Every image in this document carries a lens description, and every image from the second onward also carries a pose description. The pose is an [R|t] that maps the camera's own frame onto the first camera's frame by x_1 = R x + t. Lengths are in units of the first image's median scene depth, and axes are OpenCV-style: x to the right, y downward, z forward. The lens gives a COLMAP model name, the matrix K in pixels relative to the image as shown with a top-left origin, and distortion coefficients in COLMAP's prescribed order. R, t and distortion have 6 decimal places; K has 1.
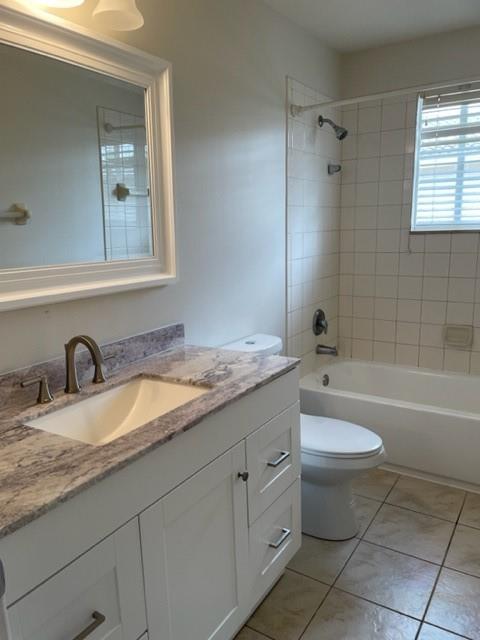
lens RADIAL K [[482.8, 0, 240.0], [0, 482.8, 320.0], [0, 0, 1]] dist [0.096921, -0.122147]
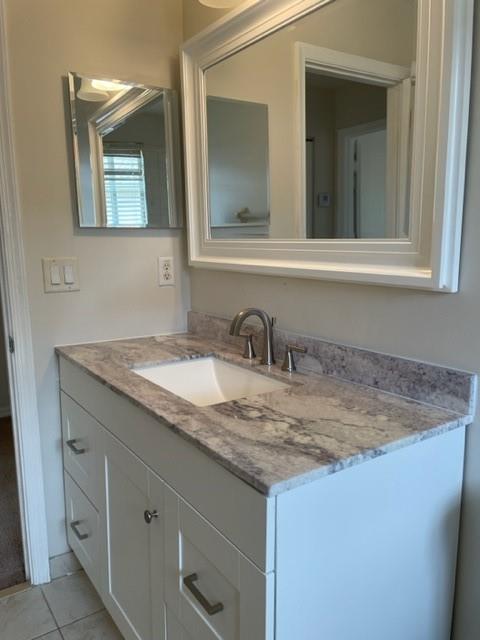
lens RADIAL K [[482.8, 0, 240.0], [0, 482.8, 320.0], [0, 0, 1]] dist [0.096921, -0.122147]
pose [[-0.383524, 0.175939, -0.906617, 0.529105], [-0.165182, 0.952788, 0.254775, -0.172179], [0.908639, 0.247469, -0.336355, 1.165859]]
